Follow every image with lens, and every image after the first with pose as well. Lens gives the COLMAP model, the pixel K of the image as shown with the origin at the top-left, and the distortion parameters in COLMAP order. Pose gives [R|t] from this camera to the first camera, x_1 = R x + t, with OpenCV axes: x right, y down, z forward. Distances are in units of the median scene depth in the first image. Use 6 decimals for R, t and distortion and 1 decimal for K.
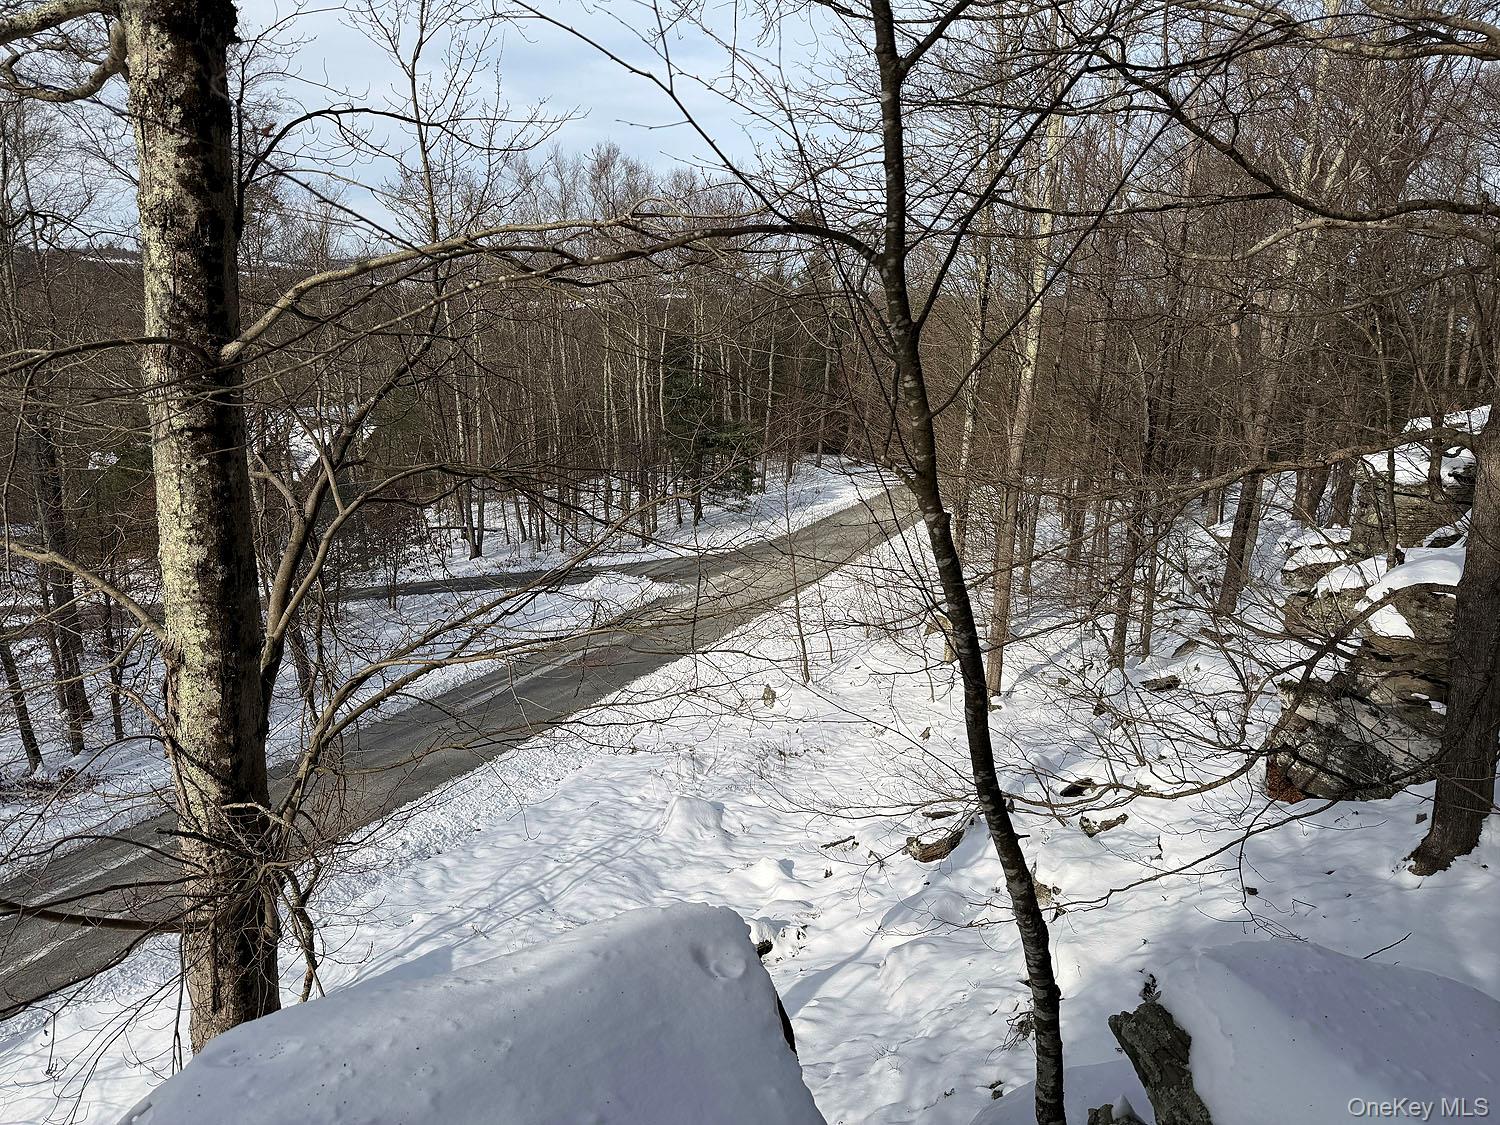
lens RADIAL K [[1040.0, 0, 750.0], [0, 1040.0, 562.5], [0, 0, 1]] dist [0.114778, -0.134189]
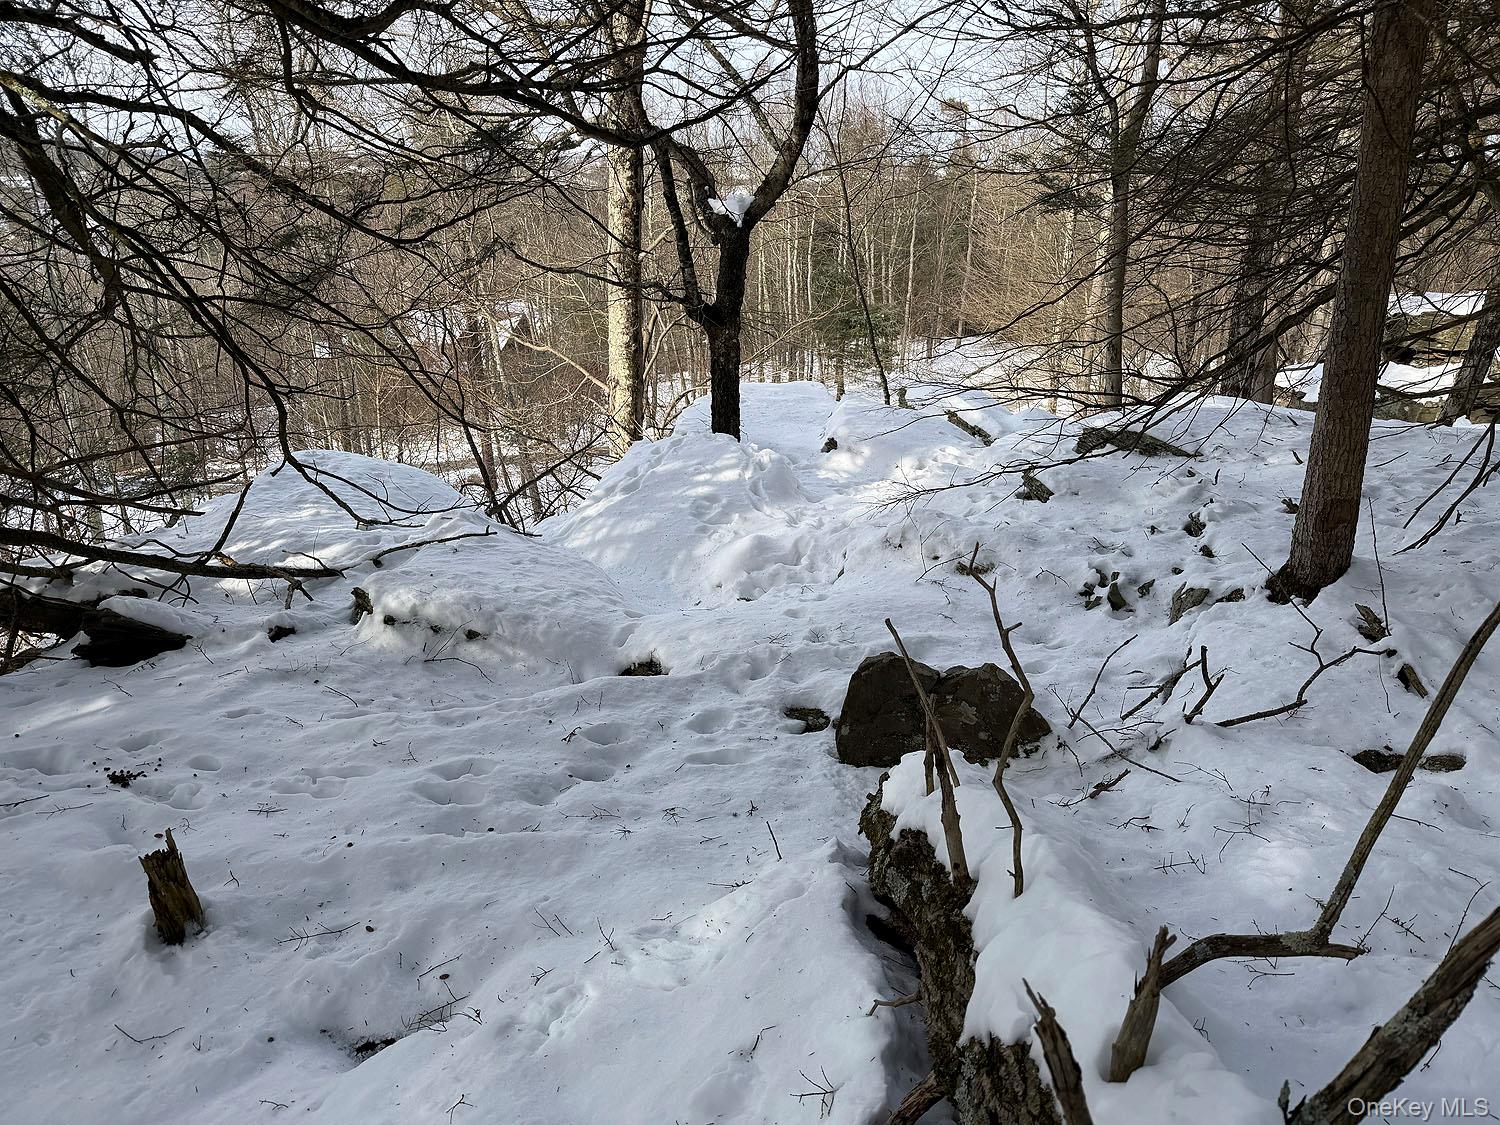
lens RADIAL K [[1040.0, 0, 750.0], [0, 1040.0, 562.5], [0, 0, 1]] dist [0.114778, -0.134189]
pose [[0.990192, 0.019259, -0.138378, 0.030137], [-0.005166, 0.994823, 0.101491, 0.060444], [0.139616, -0.099781, 0.985166, -0.334149]]
